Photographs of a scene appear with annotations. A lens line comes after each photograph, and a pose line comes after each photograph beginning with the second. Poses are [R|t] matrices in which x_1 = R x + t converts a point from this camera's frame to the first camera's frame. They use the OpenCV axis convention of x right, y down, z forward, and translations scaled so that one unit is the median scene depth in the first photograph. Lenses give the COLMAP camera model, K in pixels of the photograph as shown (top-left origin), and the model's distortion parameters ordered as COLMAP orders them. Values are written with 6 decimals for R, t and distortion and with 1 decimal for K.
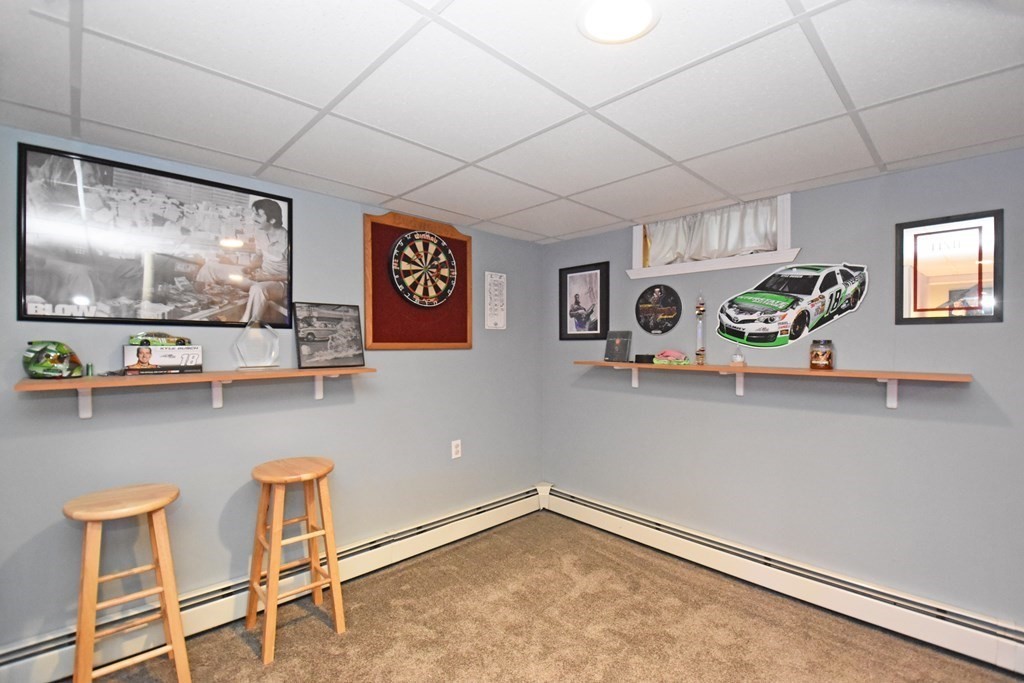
lens RADIAL K [[447.6, 0, 511.4], [0, 447.6, 355.6], [0, 0, 1]] dist [0.017188, -0.027531]
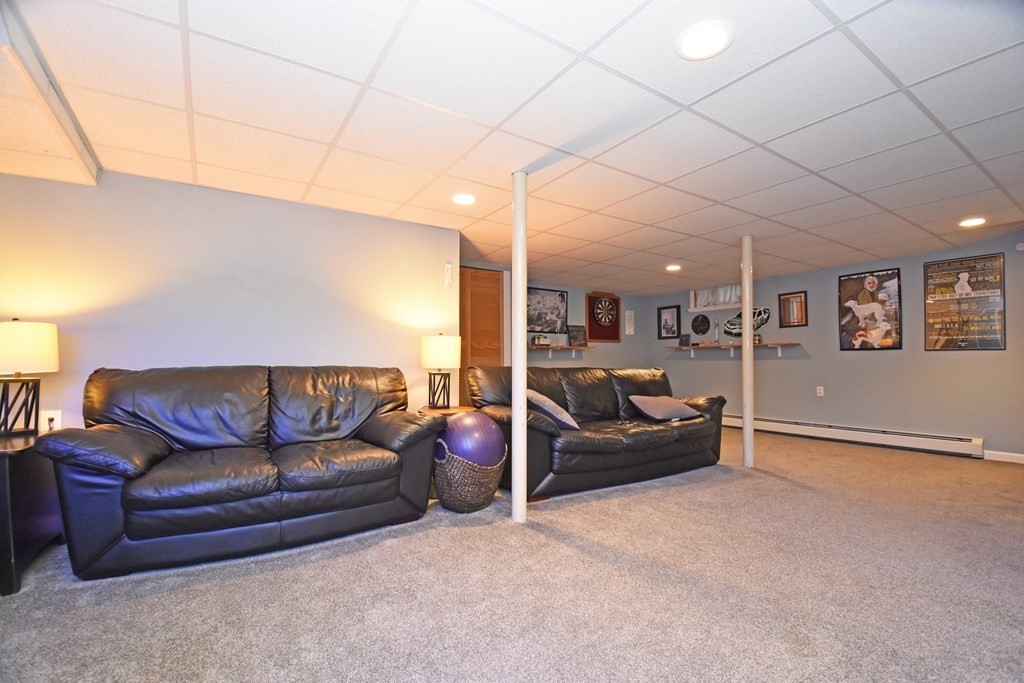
lens RADIAL K [[447.6, 0, 511.4], [0, 447.6, 355.6], [0, 0, 1]] dist [0.017188, -0.027531]
pose [[0.982776, -0.010299, -0.184514, -0.257427], [0.002426, 0.999079, -0.042840, 0.179752], [0.184785, 0.041655, 0.981896, -1.705518]]
